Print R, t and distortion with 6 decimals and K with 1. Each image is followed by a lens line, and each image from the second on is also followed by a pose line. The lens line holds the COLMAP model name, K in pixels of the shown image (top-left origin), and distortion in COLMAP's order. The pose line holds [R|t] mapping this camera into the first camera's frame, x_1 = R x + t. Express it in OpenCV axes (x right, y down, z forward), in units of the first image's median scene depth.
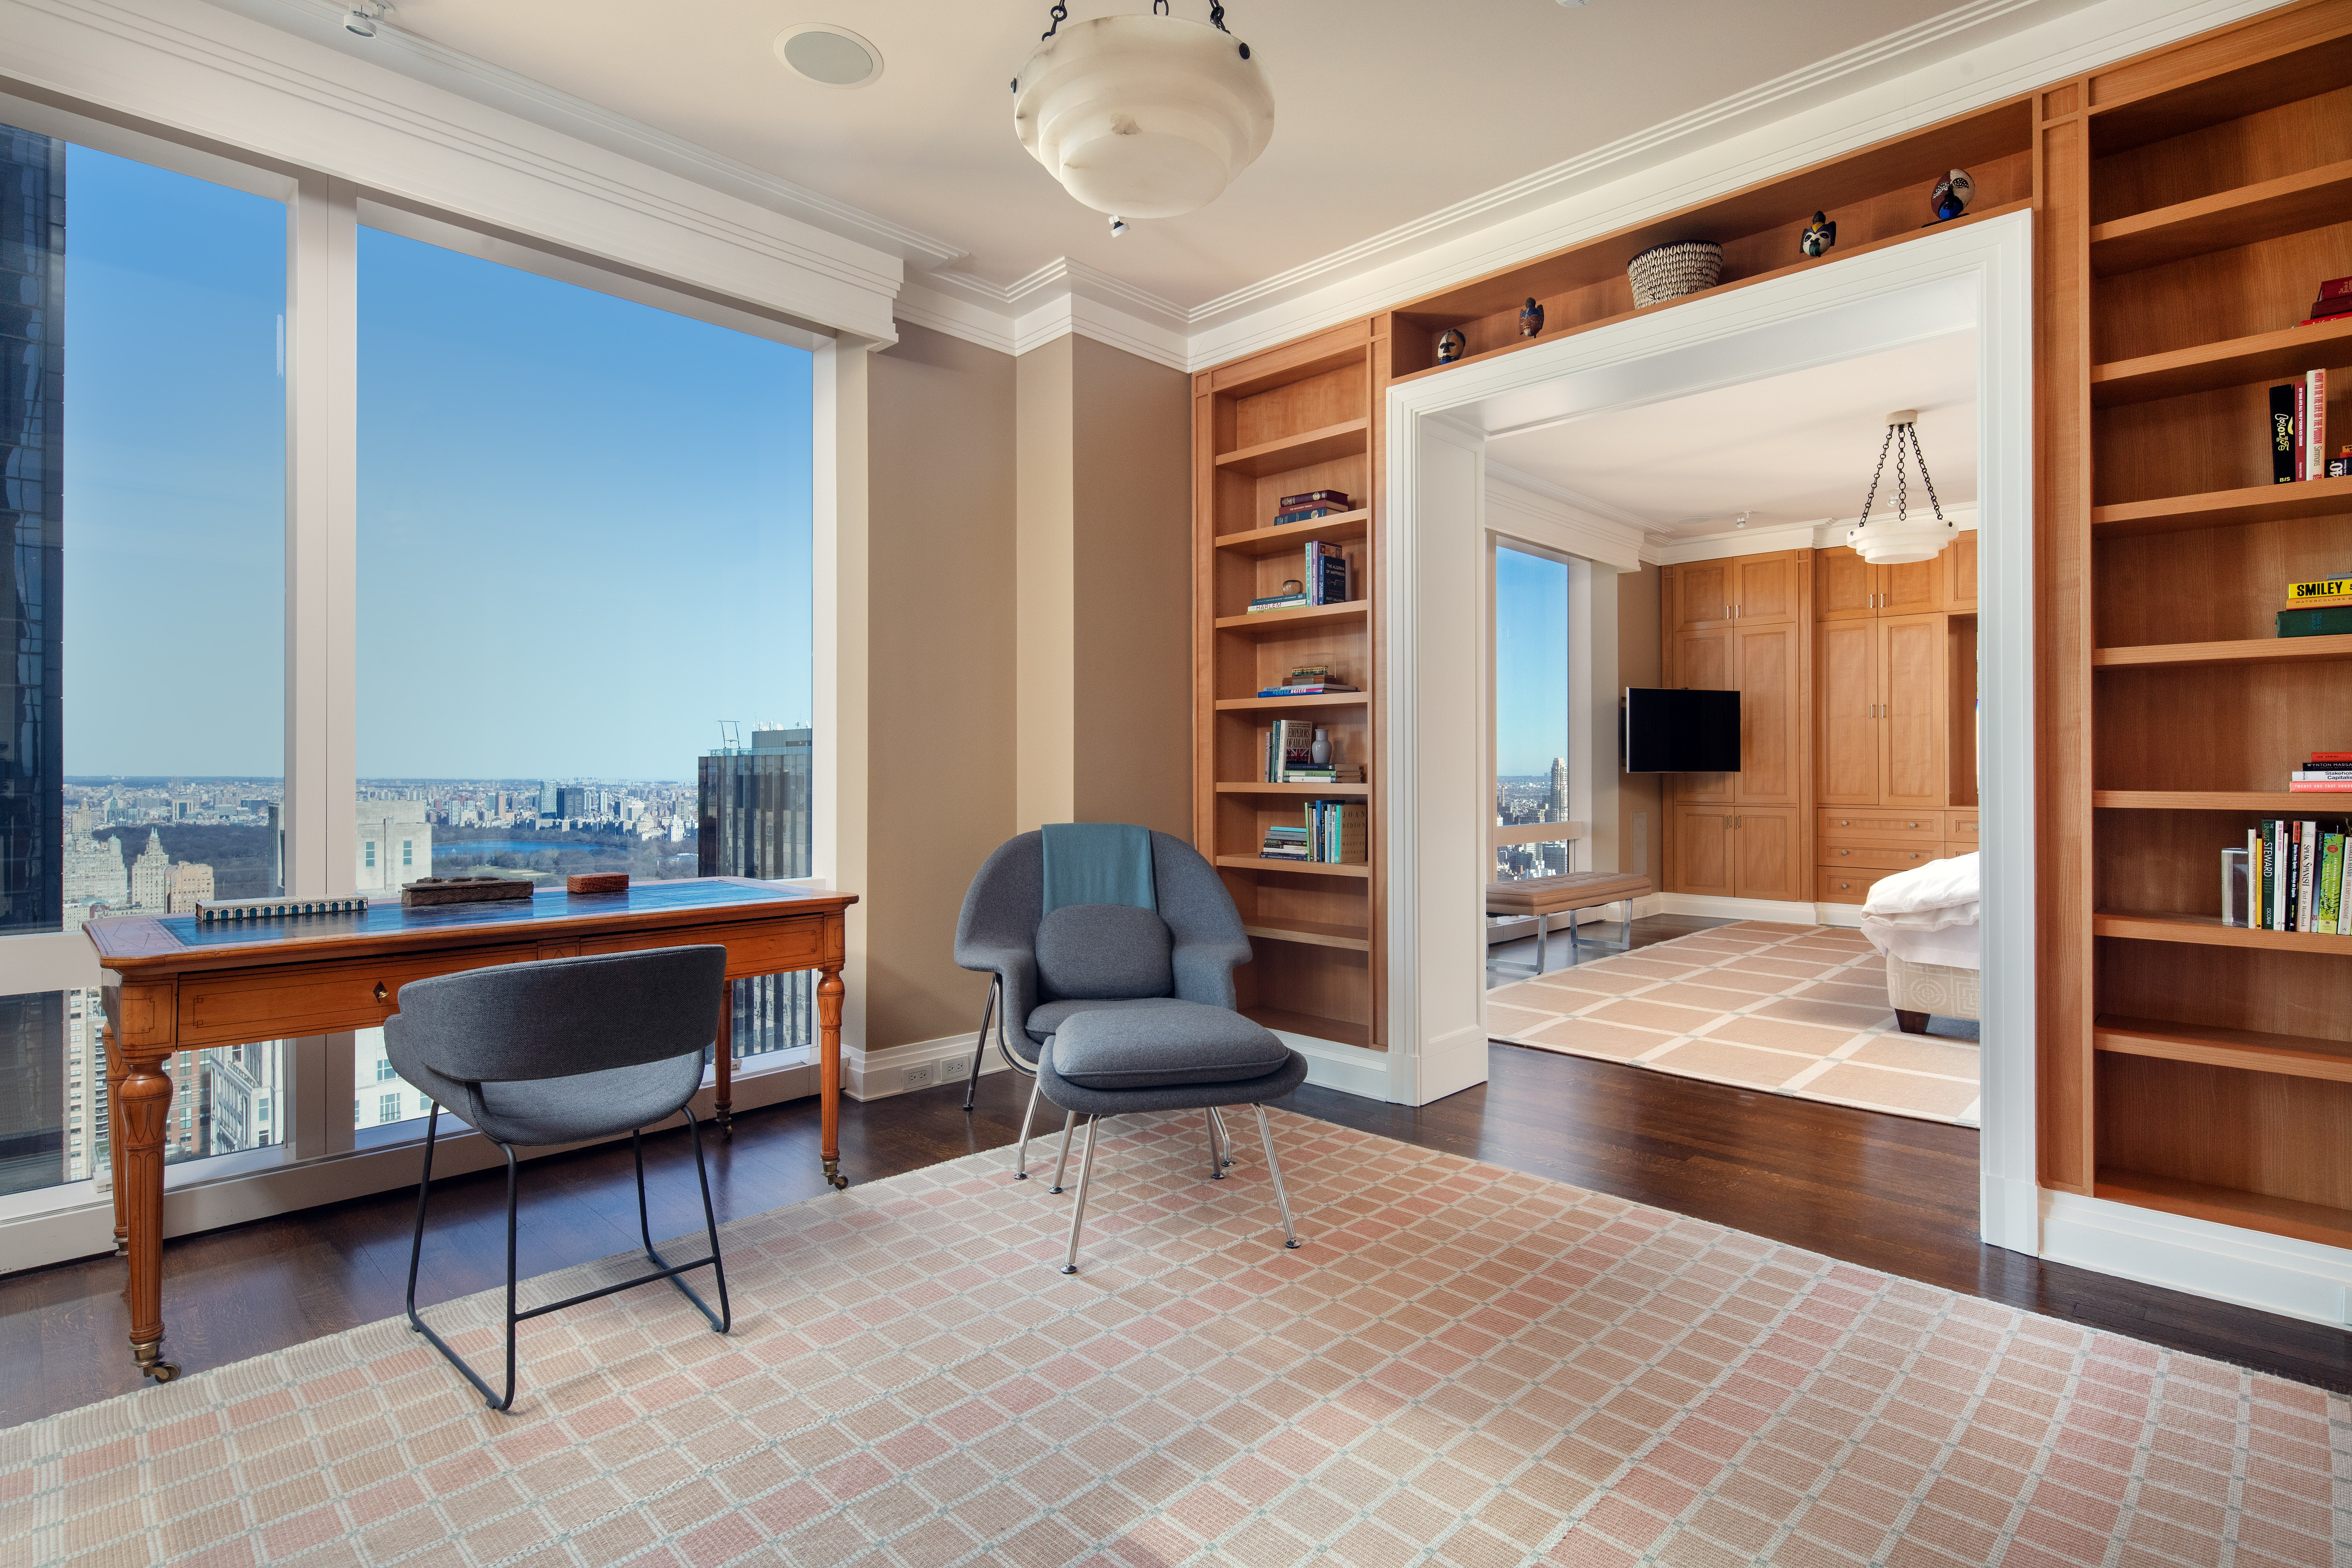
lens RADIAL K [[1166.8, 0, 1179.2], [0, 1166.8, 761.6], [0, 0, 1]] dist [0.001908, 0.000456]
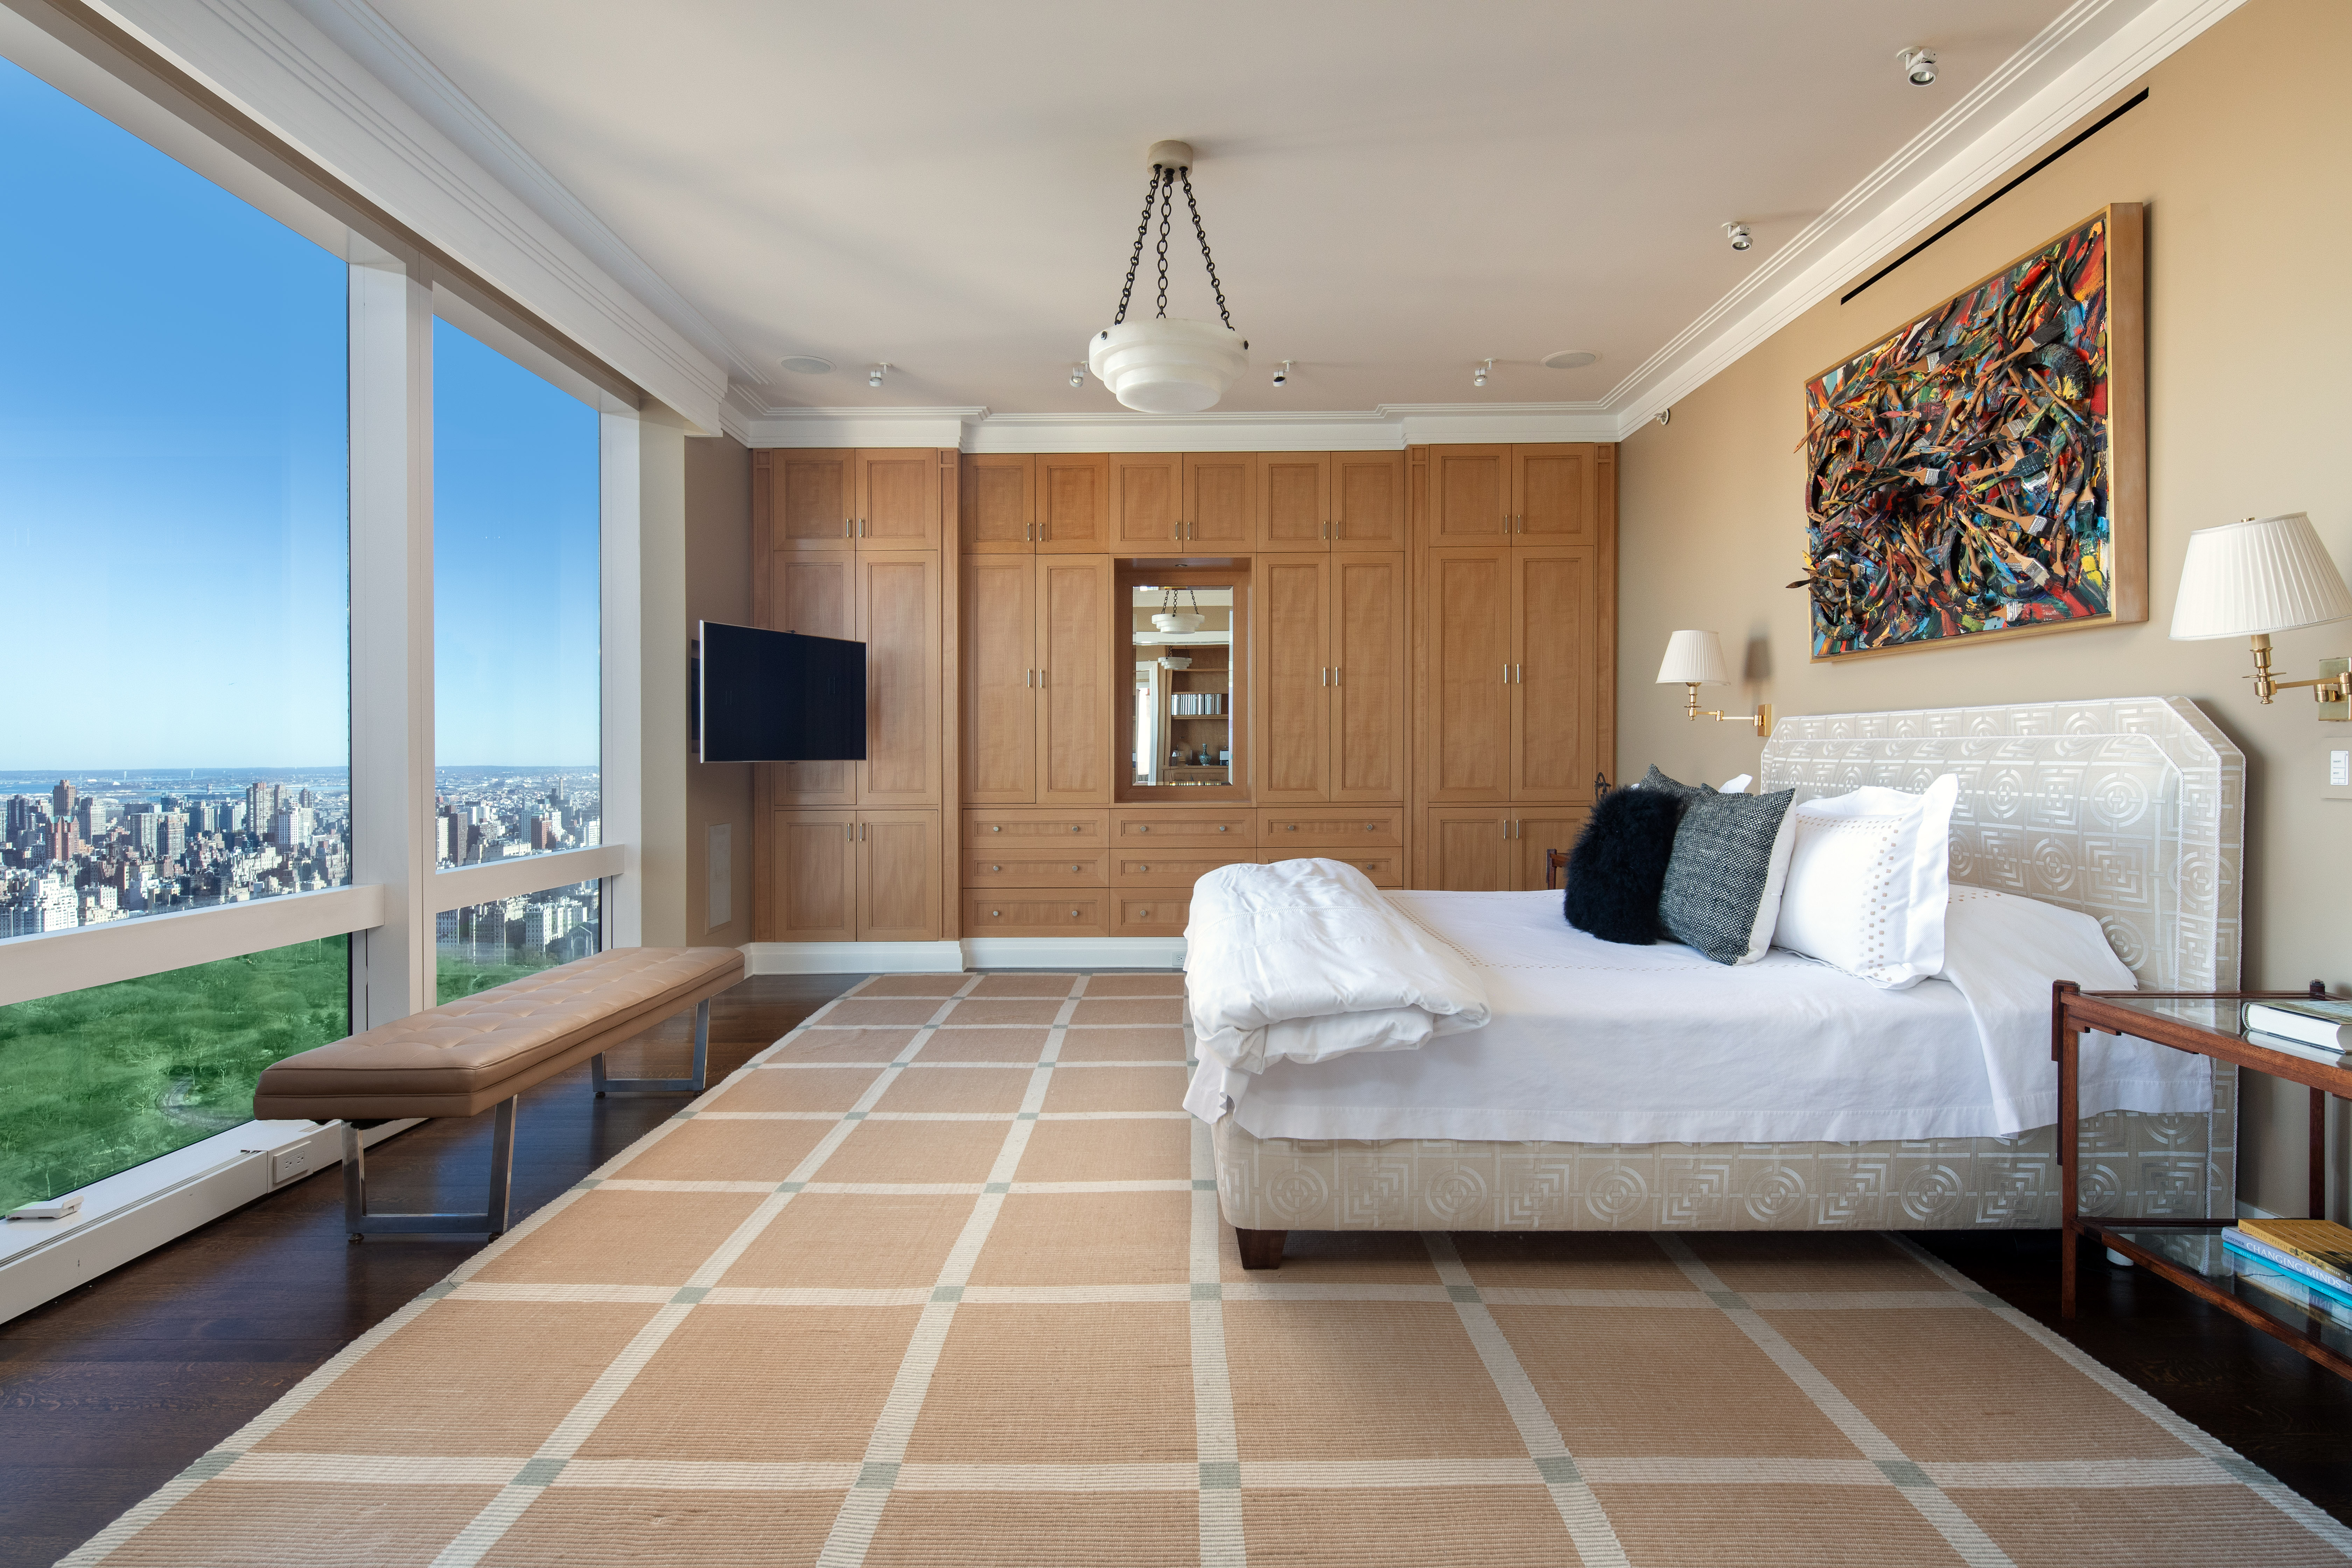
lens RADIAL K [[1166.8, 0, 1179.2], [0, 1166.8, 761.6], [0, 0, 1]] dist [0.001908, 0.000456]
pose [[0.725683, -0.002008, 0.688027, 0.144127], [-0.003613, 0.999971, 0.006729, 0.004685], [-0.688020, -0.007368, 0.725654, 0.380213]]
